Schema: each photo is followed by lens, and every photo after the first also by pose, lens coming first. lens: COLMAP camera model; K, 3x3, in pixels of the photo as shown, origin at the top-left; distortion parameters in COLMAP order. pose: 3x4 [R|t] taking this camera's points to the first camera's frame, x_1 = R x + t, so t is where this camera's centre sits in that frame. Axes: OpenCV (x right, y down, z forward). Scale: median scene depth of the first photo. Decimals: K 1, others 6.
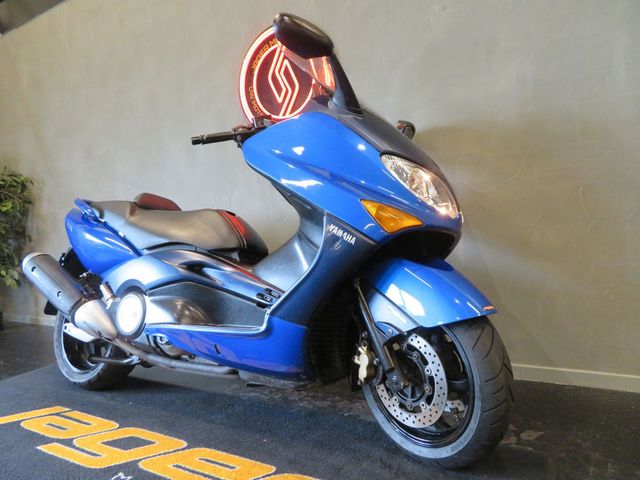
lens RADIAL K [[462.0, 0, 320.0], [0, 462.0, 240.0], [0, 0, 1]] dist [-0.003108, 0.002285]
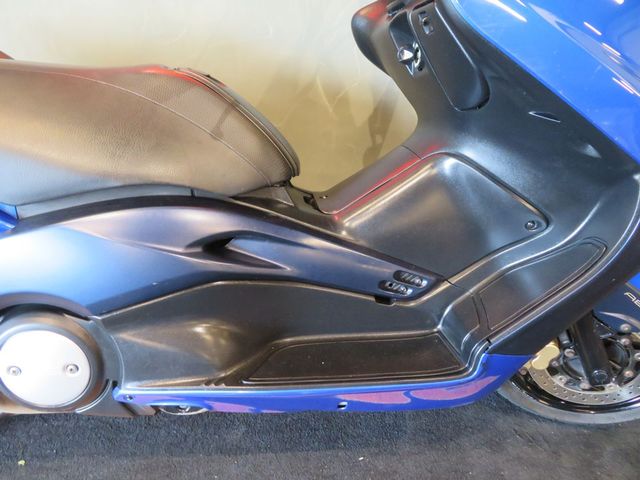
lens RADIAL K [[462.8, 0, 320.0], [0, 462.8, 240.0], [0, 0, 1]] dist [-0.003750, 0.002711]
pose [[0.792432, -0.229912, 0.564970, -0.503198], [-0.091455, 0.870986, 0.482720, -0.187017], [-0.603065, -0.434192, 0.669171, 0.743654]]
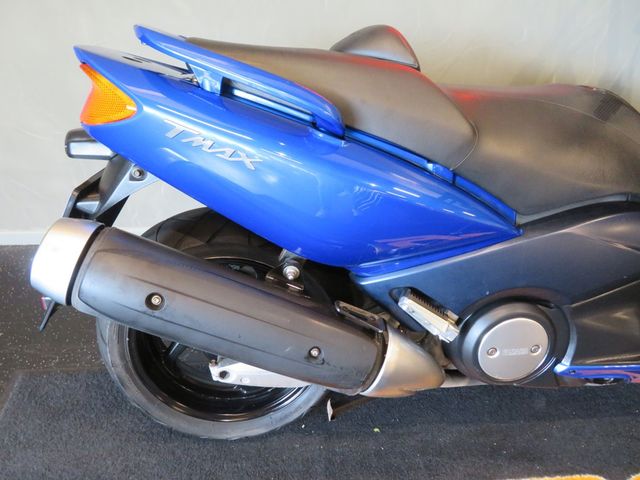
lens RADIAL K [[462.0, 0, 320.0], [0, 462.0, 240.0], [0, 0, 1]] dist [-0.003108, 0.002285]
pose [[0.795926, -0.272524, 0.540585, -0.955042], [-0.067175, 0.847678, 0.526242, -0.212108], [-0.601655, -0.455163, 0.656382, 1.011689]]
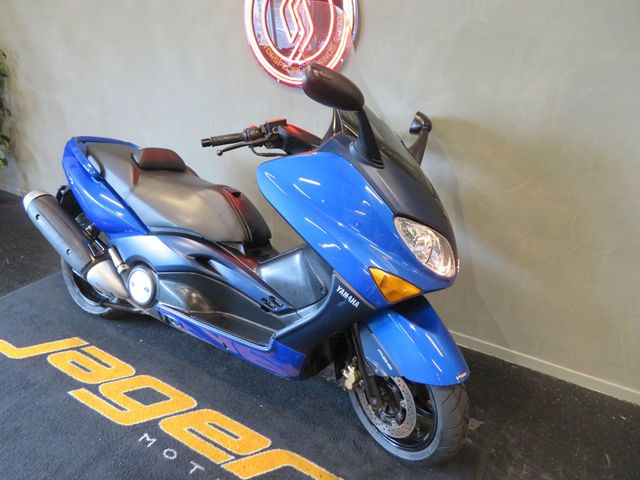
lens RADIAL K [[462.8, 0, 320.0], [0, 462.8, 240.0], [0, 0, 1]] dist [-0.003750, 0.002711]
pose [[0.993957, 0.089640, 0.063353, -0.084890], [-0.106908, 0.921445, 0.373509, -0.464914], [-0.024895, -0.378025, 0.925461, 0.028424]]
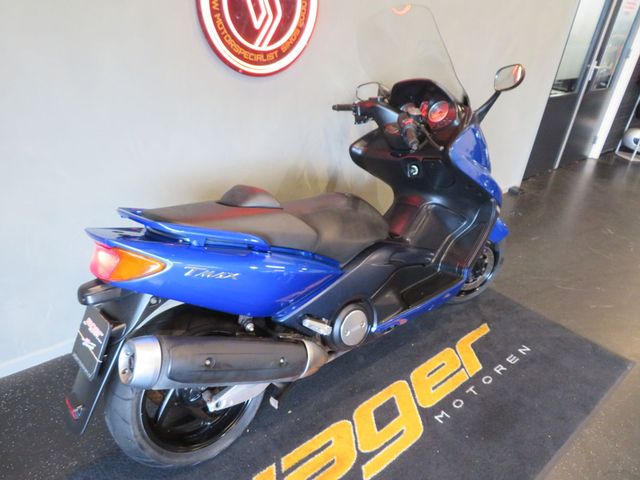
lens RADIAL K [[456.2, 0, 321.9], [0, 456.2, 239.3], [0, 0, 1]] dist [-0.009305, 0.002929]
pose [[0.294173, -0.359749, 0.885462, -1.443356], [-0.072535, 0.915380, 0.396003, -0.458313], [-0.952996, -0.180720, 0.243186, 1.021633]]
